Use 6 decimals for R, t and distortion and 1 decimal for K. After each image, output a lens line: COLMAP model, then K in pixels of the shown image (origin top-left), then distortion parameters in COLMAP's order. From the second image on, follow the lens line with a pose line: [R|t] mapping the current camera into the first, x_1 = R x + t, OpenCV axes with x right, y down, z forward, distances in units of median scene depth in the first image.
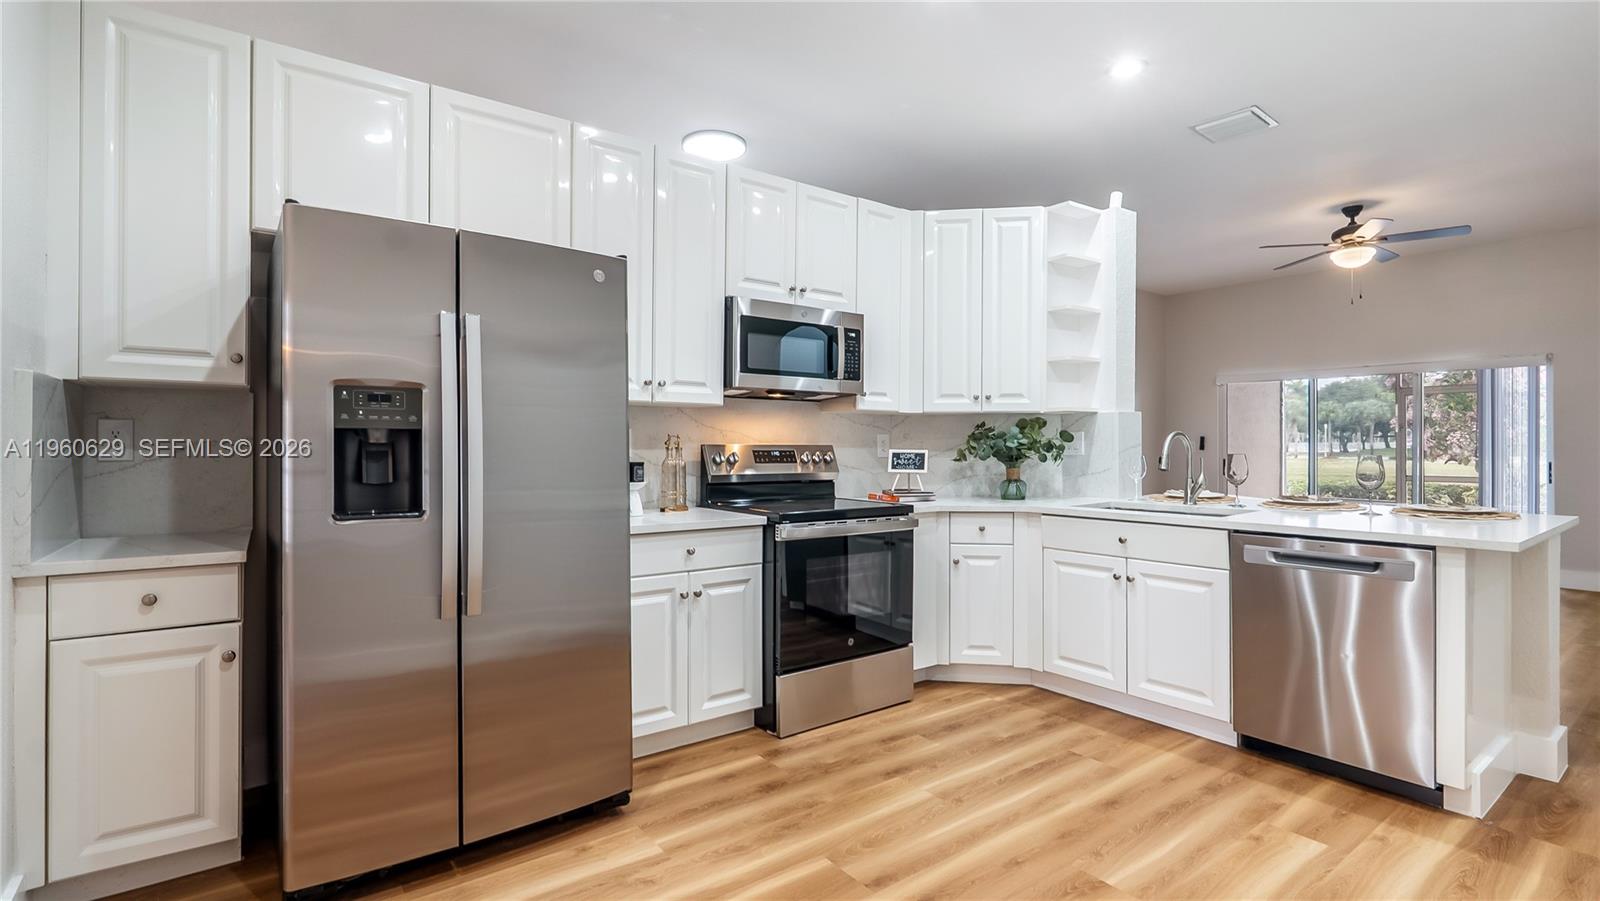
lens RADIAL K [[741.2, 0, 799.1], [0, 741.2, 443.1], [0, 0, 1]] dist [-0.001877, 0.000092]
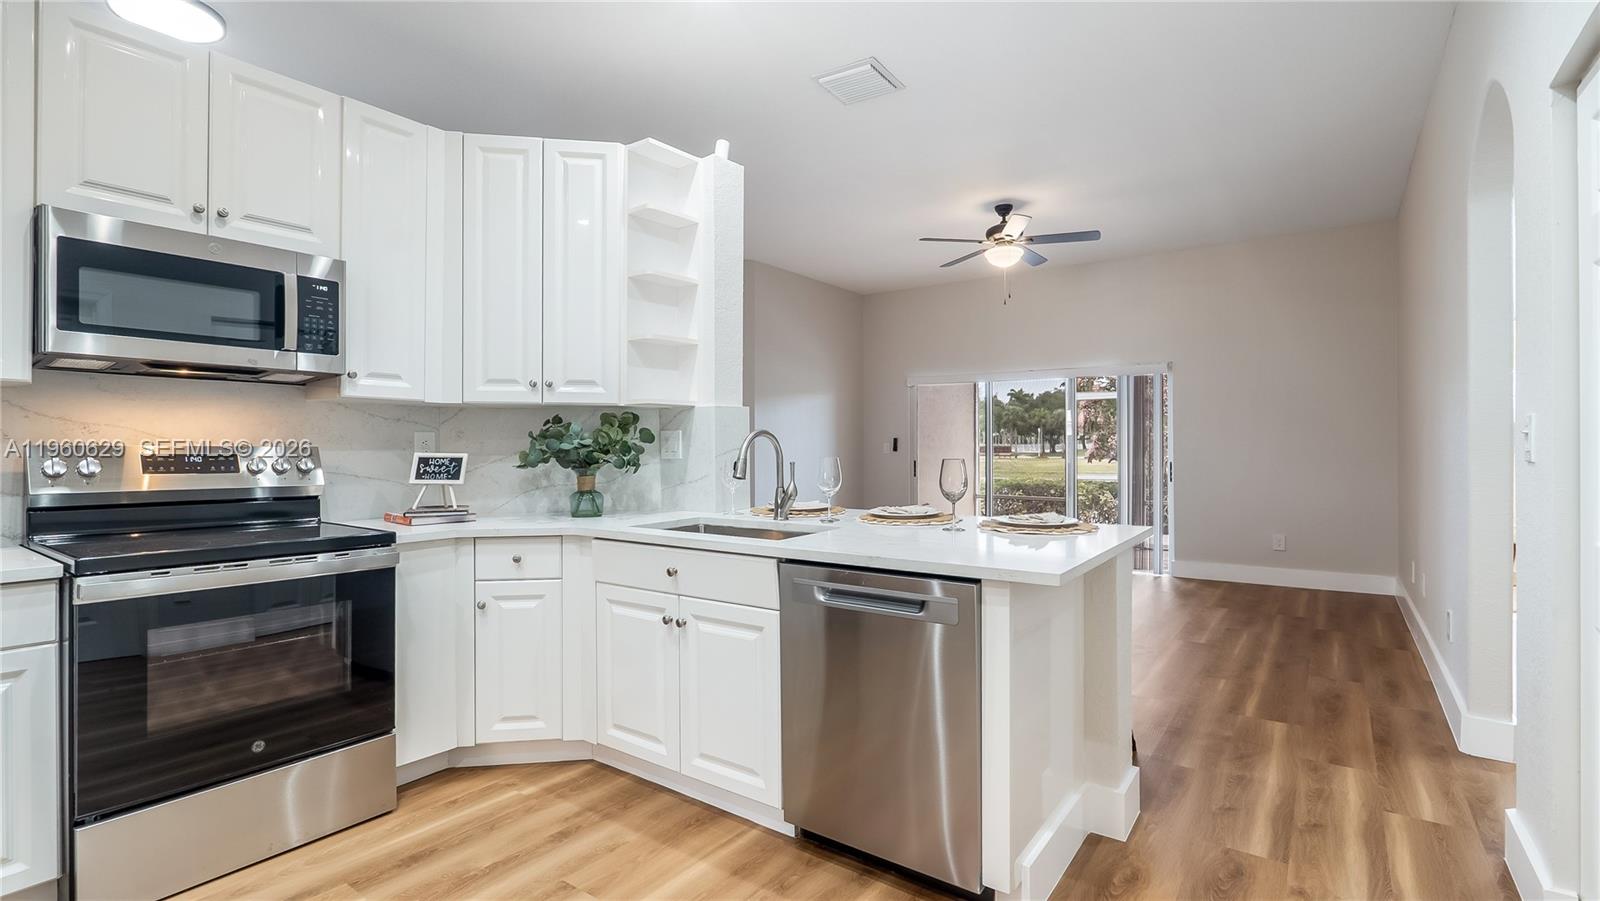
lens RADIAL K [[737.5, 0, 792.4], [0, 737.5, 442.3], [0, 0, 1]] dist [-0.004930, -0.000545]
pose [[0.957876, 0.001304, 0.287178, 0.289685], [-0.000373, 0.999995, -0.003294, 0.000560], [-0.287181, 0.003048, 0.957871, 0.207141]]
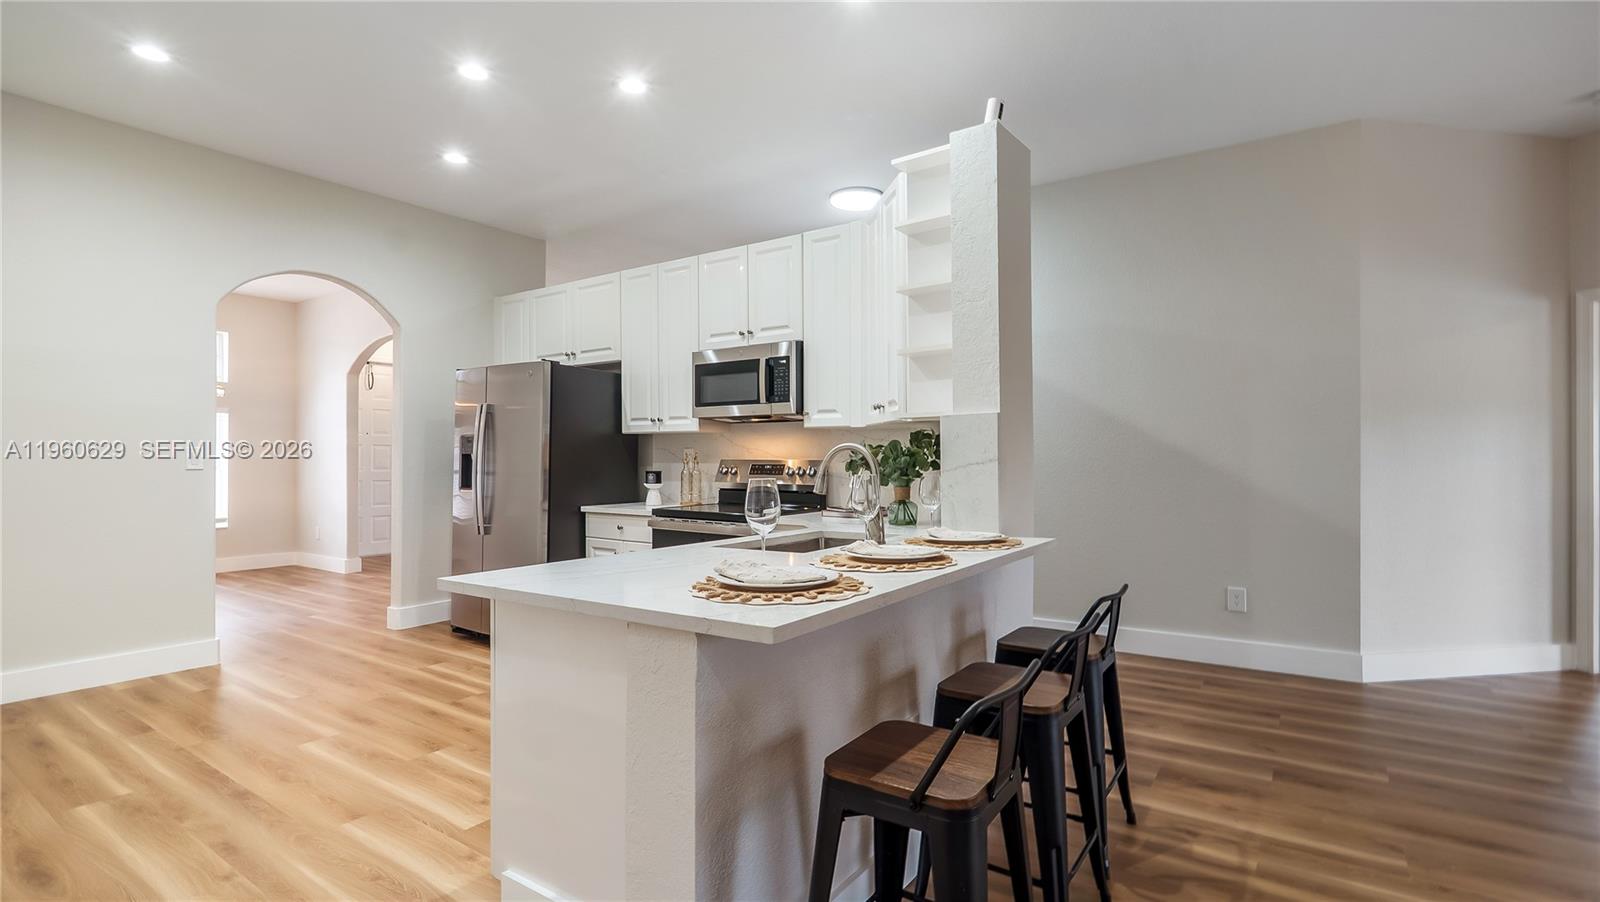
lens RADIAL K [[740.4, 0, 800.0], [0, 740.4, 451.0], [0, 0, 1]] dist [-0.000622, -0.000011]
pose [[0.314771, -0.014710, -0.949054, 1.107503], [0.005714, 0.999891, -0.013603, 0.004581], [0.949150, -0.001141, 0.314821, 0.654092]]
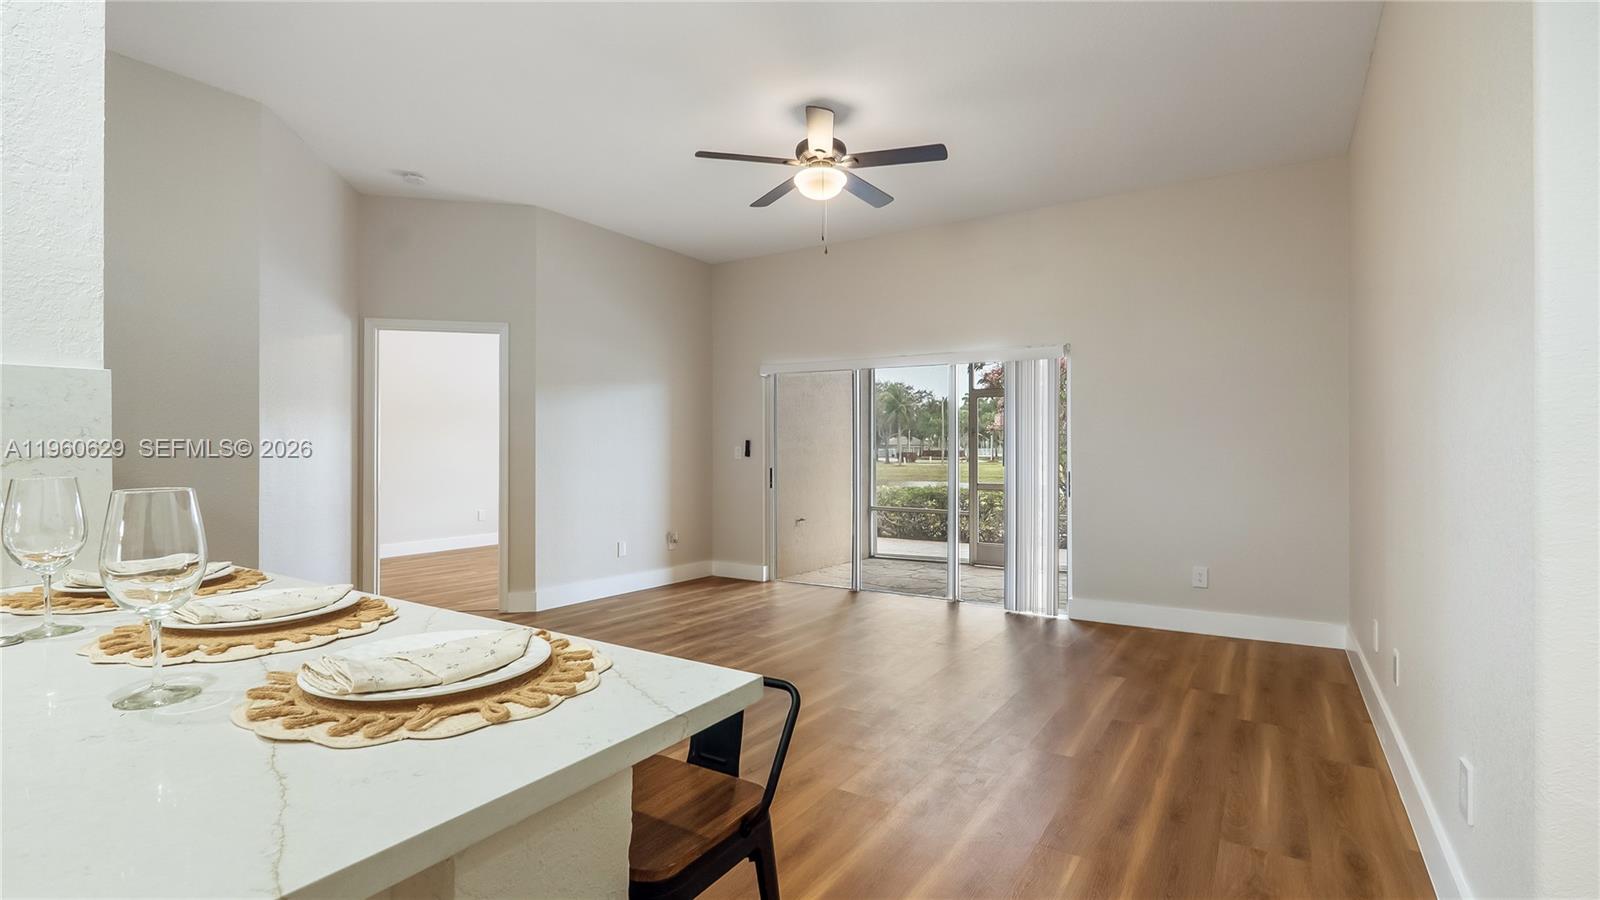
lens RADIAL K [[741.2, 0, 799.1], [0, 741.2, 442.6], [0, 0, 1]] dist [-0.001877, 0.000092]
pose [[0.937782, 0.004585, 0.347193, 0.723258], [-0.001954, 0.999967, -0.007929, -0.000212], [-0.347218, 0.006758, 0.937760, 0.520610]]
